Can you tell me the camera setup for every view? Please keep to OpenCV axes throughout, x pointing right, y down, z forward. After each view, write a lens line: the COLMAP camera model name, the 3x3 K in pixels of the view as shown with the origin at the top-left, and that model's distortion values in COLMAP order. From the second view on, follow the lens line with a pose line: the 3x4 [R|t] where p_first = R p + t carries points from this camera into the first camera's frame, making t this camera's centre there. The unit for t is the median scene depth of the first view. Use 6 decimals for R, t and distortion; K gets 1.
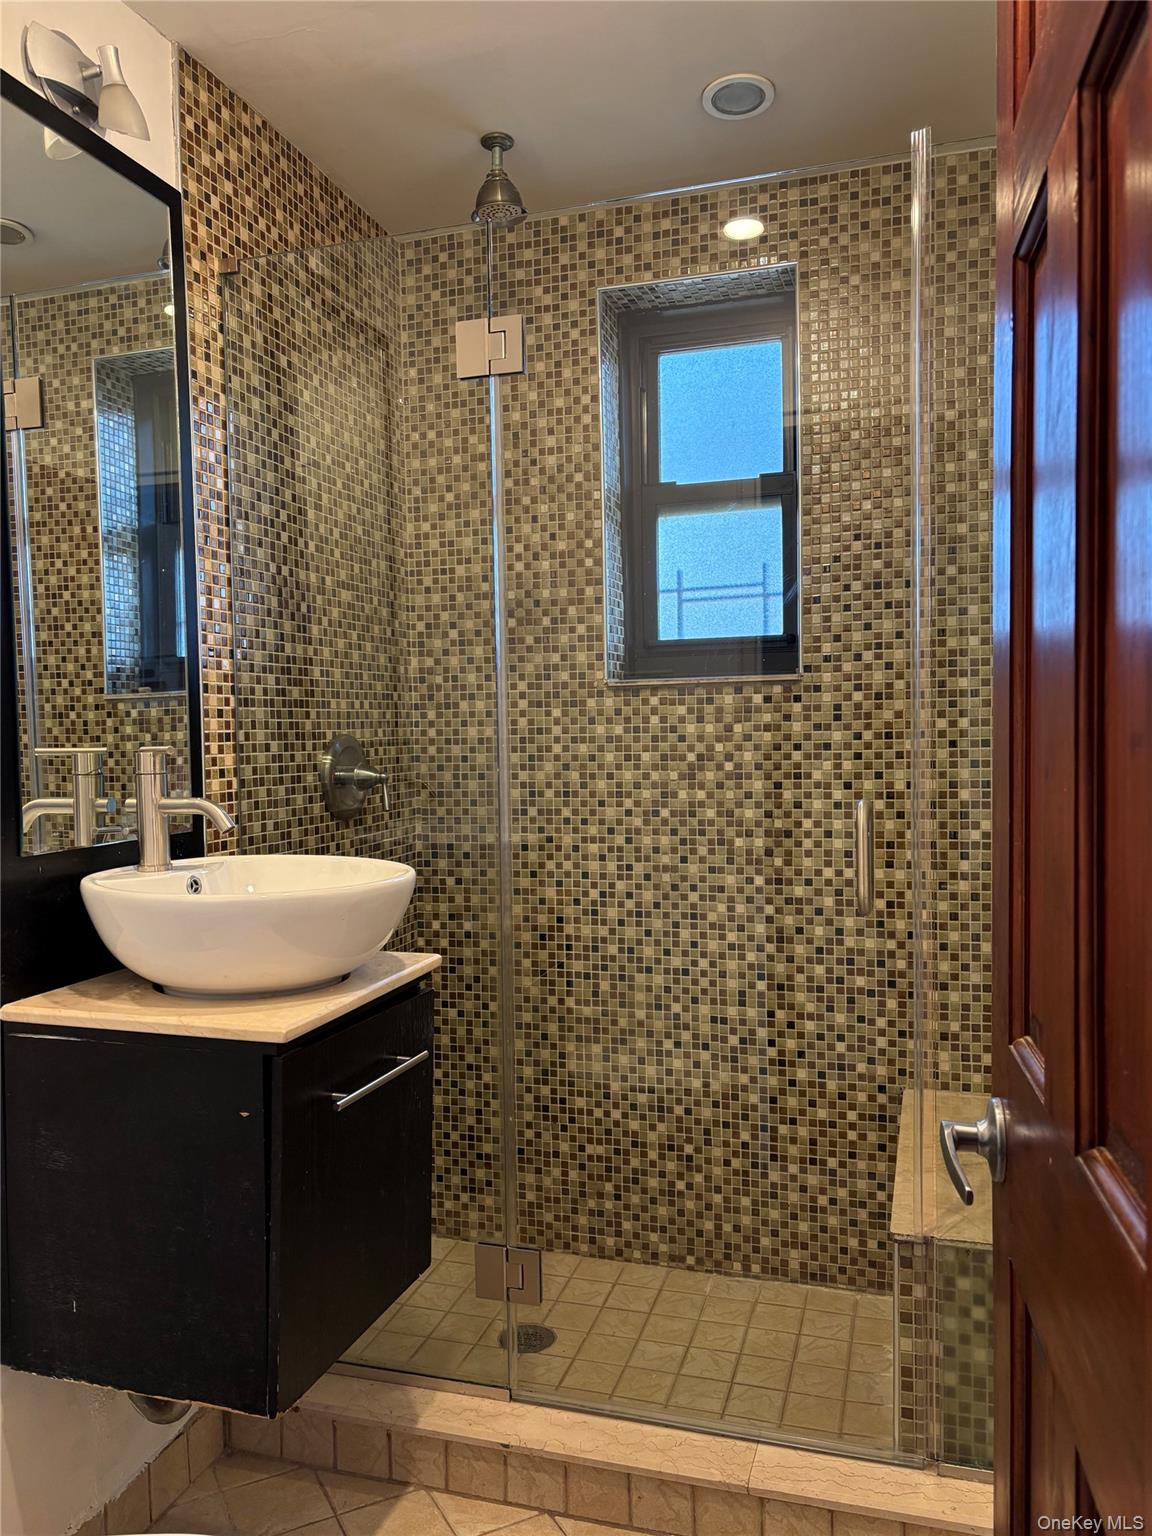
lens RADIAL K [[1144.2, 0, 572.0], [0, 1144.2, 760.6], [0, 0, 1]] dist [0.004363, -0.043227]
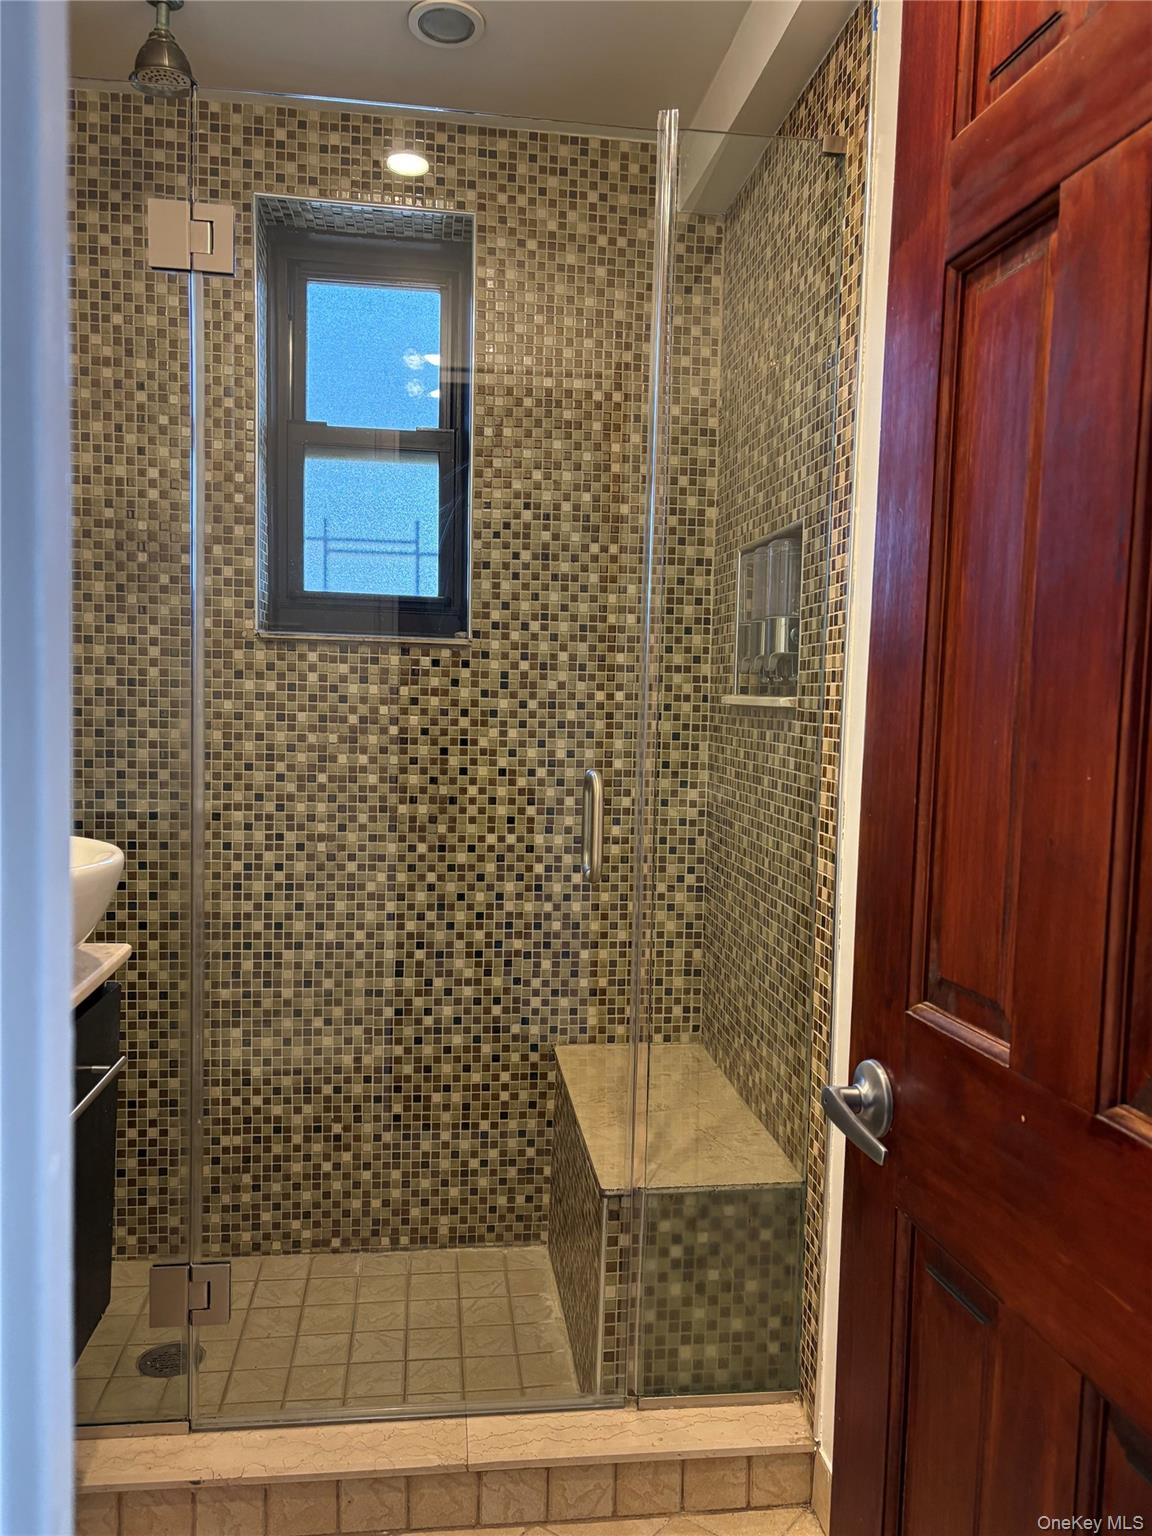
lens RADIAL K [[1140.9, 0, 576.0], [0, 1140.9, 768.0], [0, 0, 1]] dist [0.003025, -0.031296]
pose [[0.898400, 0.016370, 0.438874, -0.144061], [-0.035582, 0.998733, 0.035587, -0.002950], [-0.437735, -0.047587, 0.897844, 0.070626]]
